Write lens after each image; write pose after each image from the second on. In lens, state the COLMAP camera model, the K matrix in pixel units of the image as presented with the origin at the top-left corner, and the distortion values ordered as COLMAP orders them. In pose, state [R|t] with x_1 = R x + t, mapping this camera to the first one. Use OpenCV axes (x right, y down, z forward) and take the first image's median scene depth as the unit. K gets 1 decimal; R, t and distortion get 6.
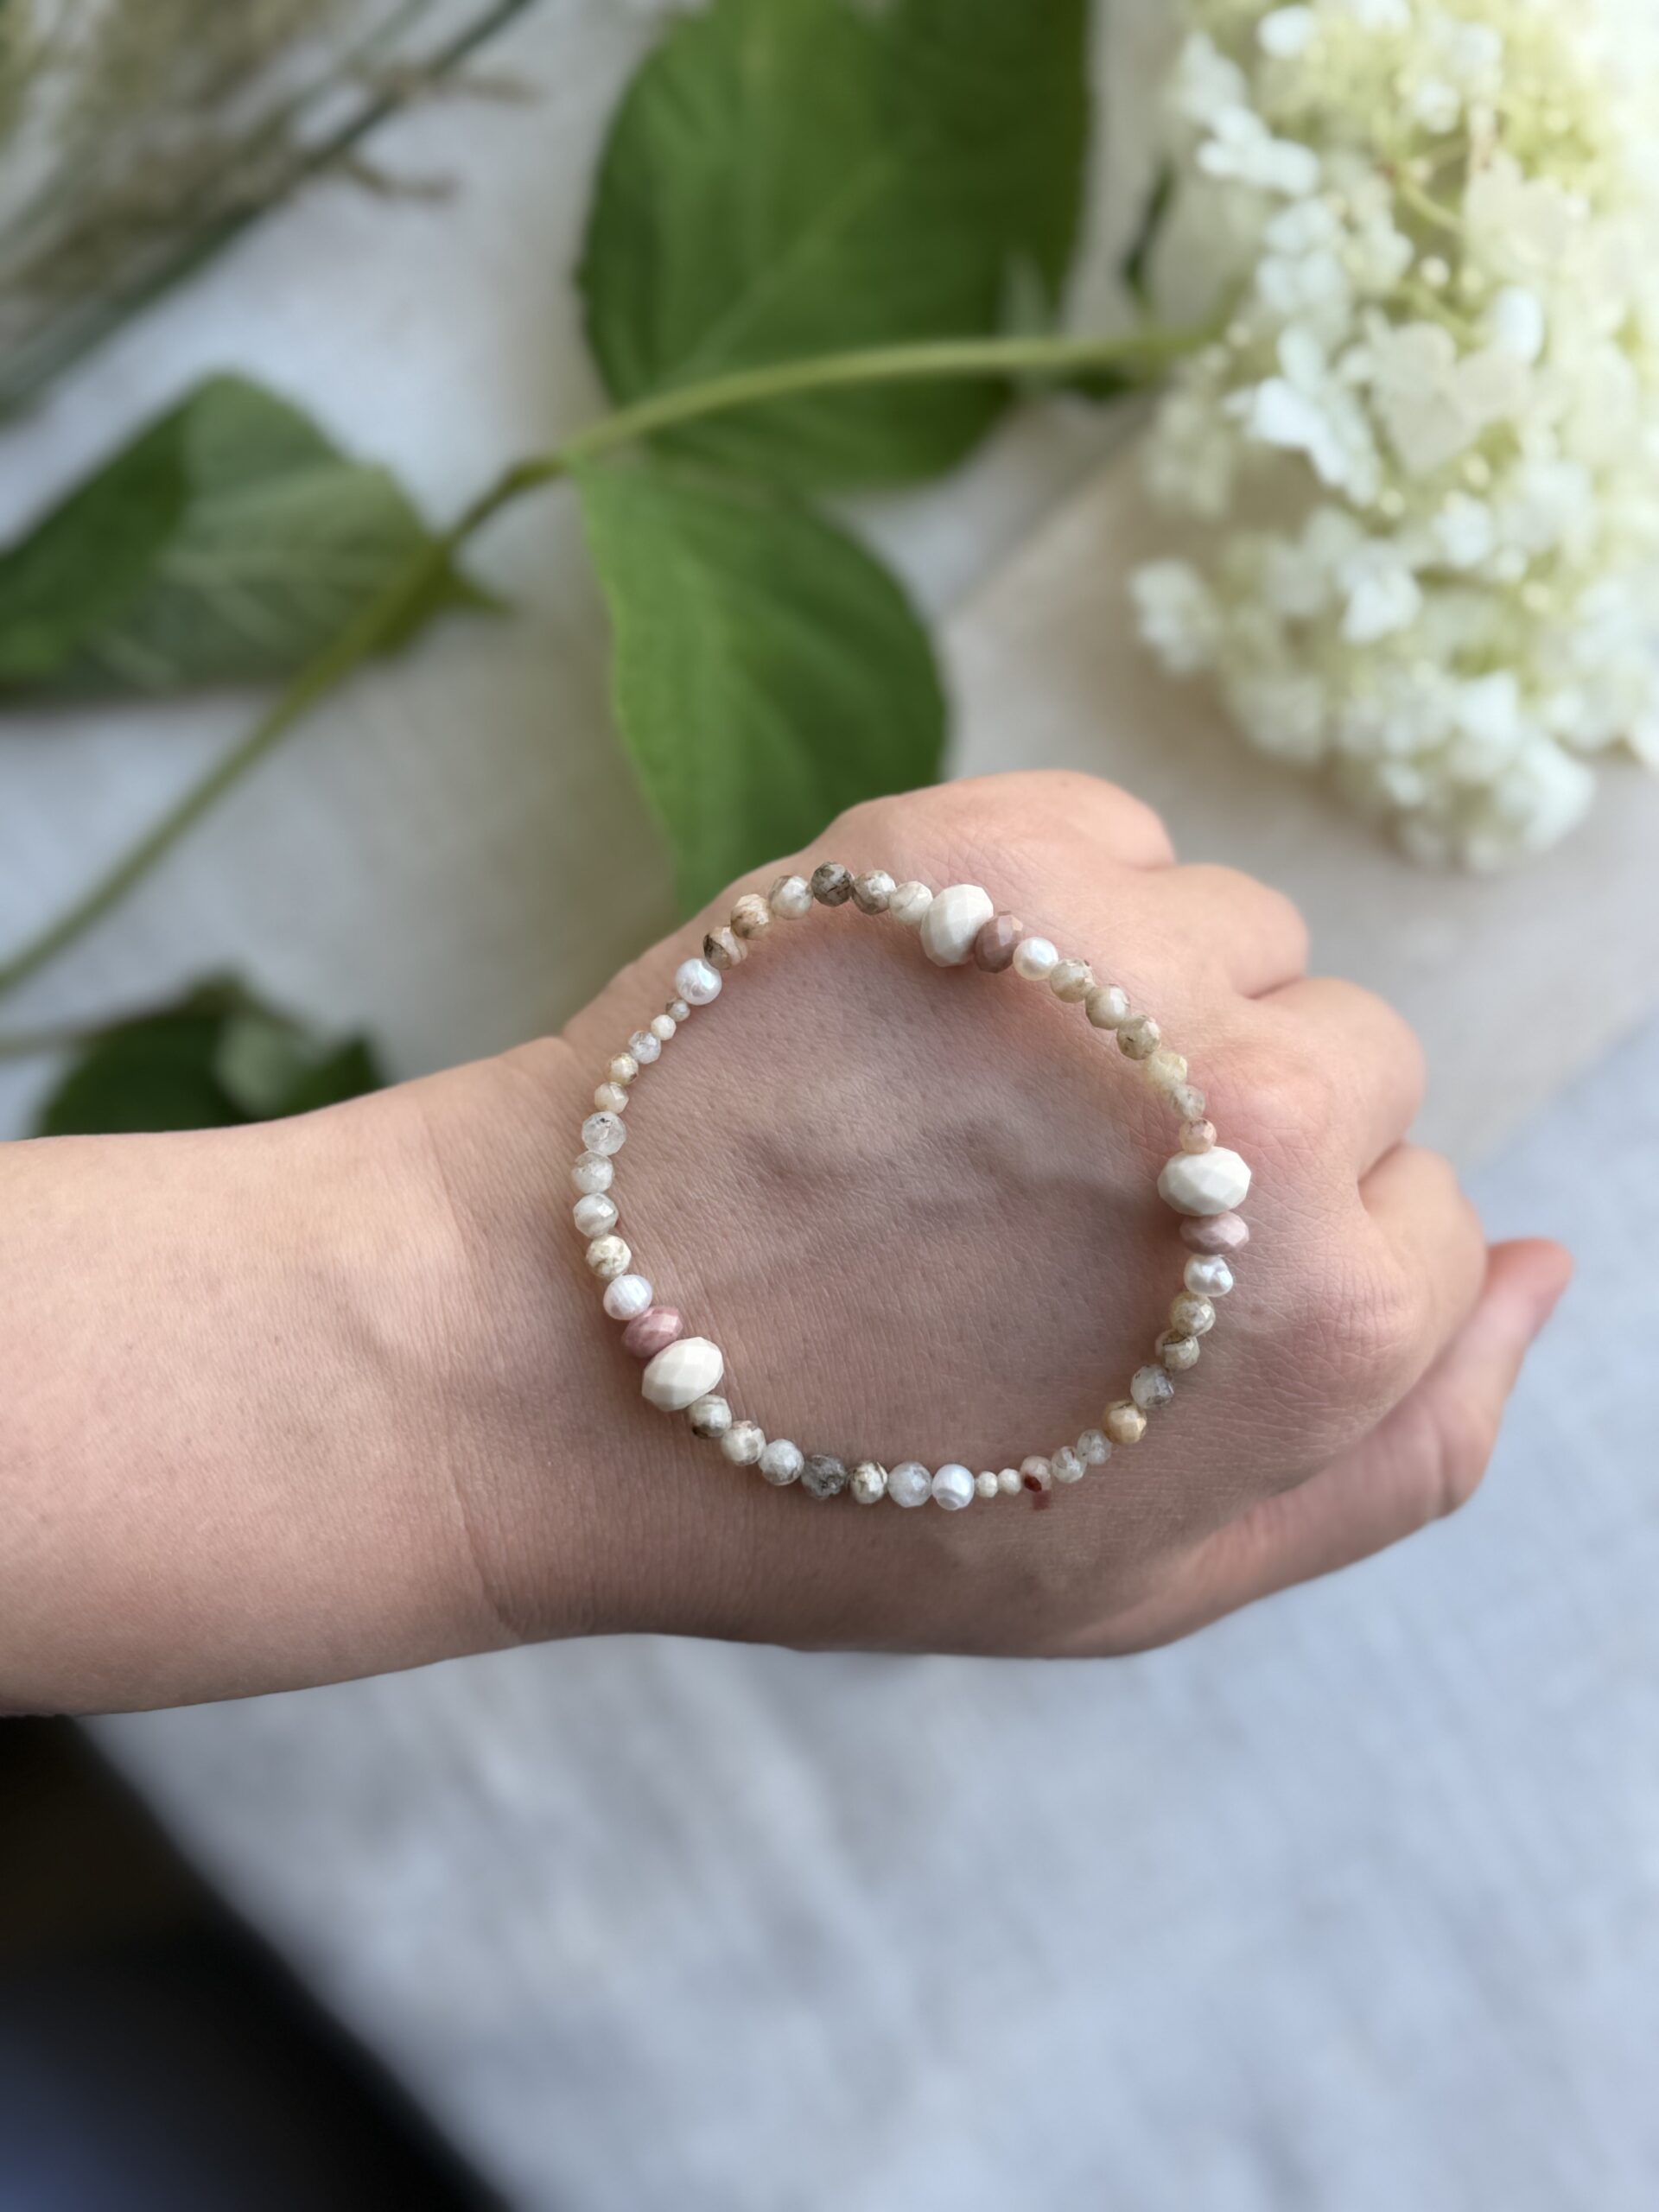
lens RADIAL K [[3149.0, 0, 807.6], [0, 3149.0, 1119.1], [0, 0, 1]] dist [0.172686, -0.484309]
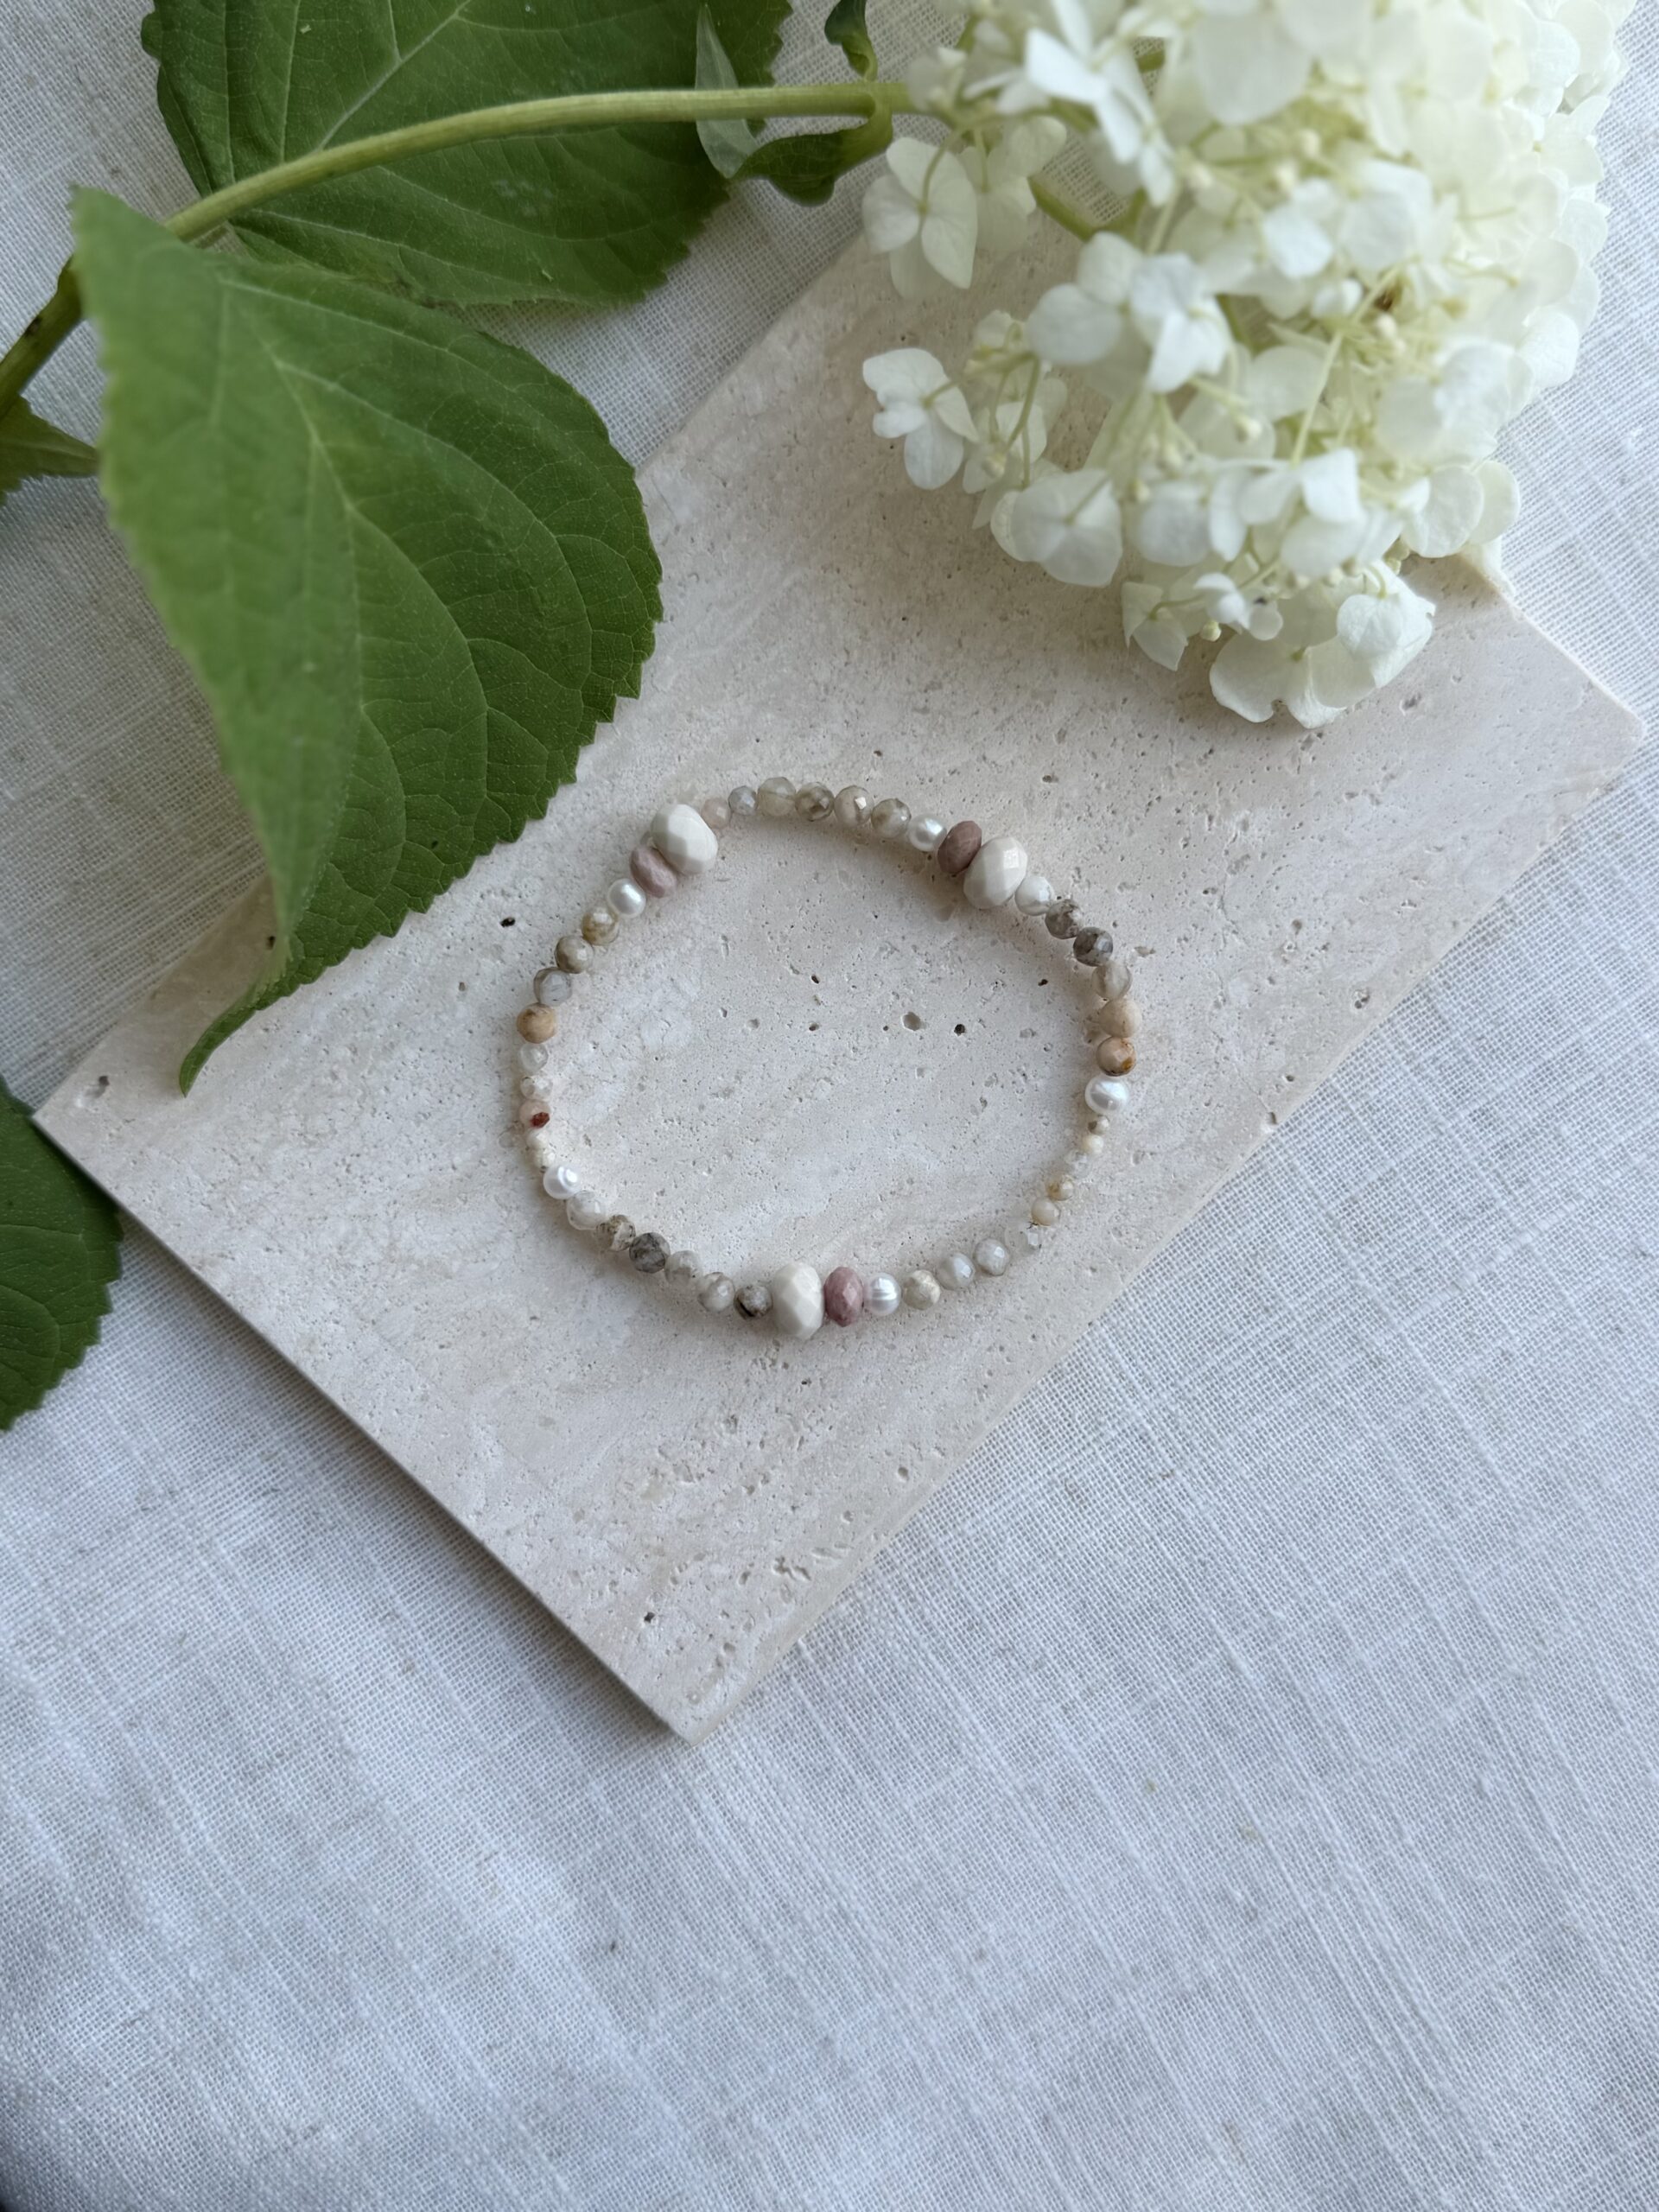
lens RADIAL K [[2163.1, 0, 828.4], [0, 2163.1, 1096.5], [0, 0, 1]] dist [0.180866, -0.565780]
pose [[0.996364, -0.050830, 0.068378, 0.048499], [0.052705, 0.998274, -0.025913, 0.025184], [-0.066943, 0.029423, 0.997323, 0.474039]]
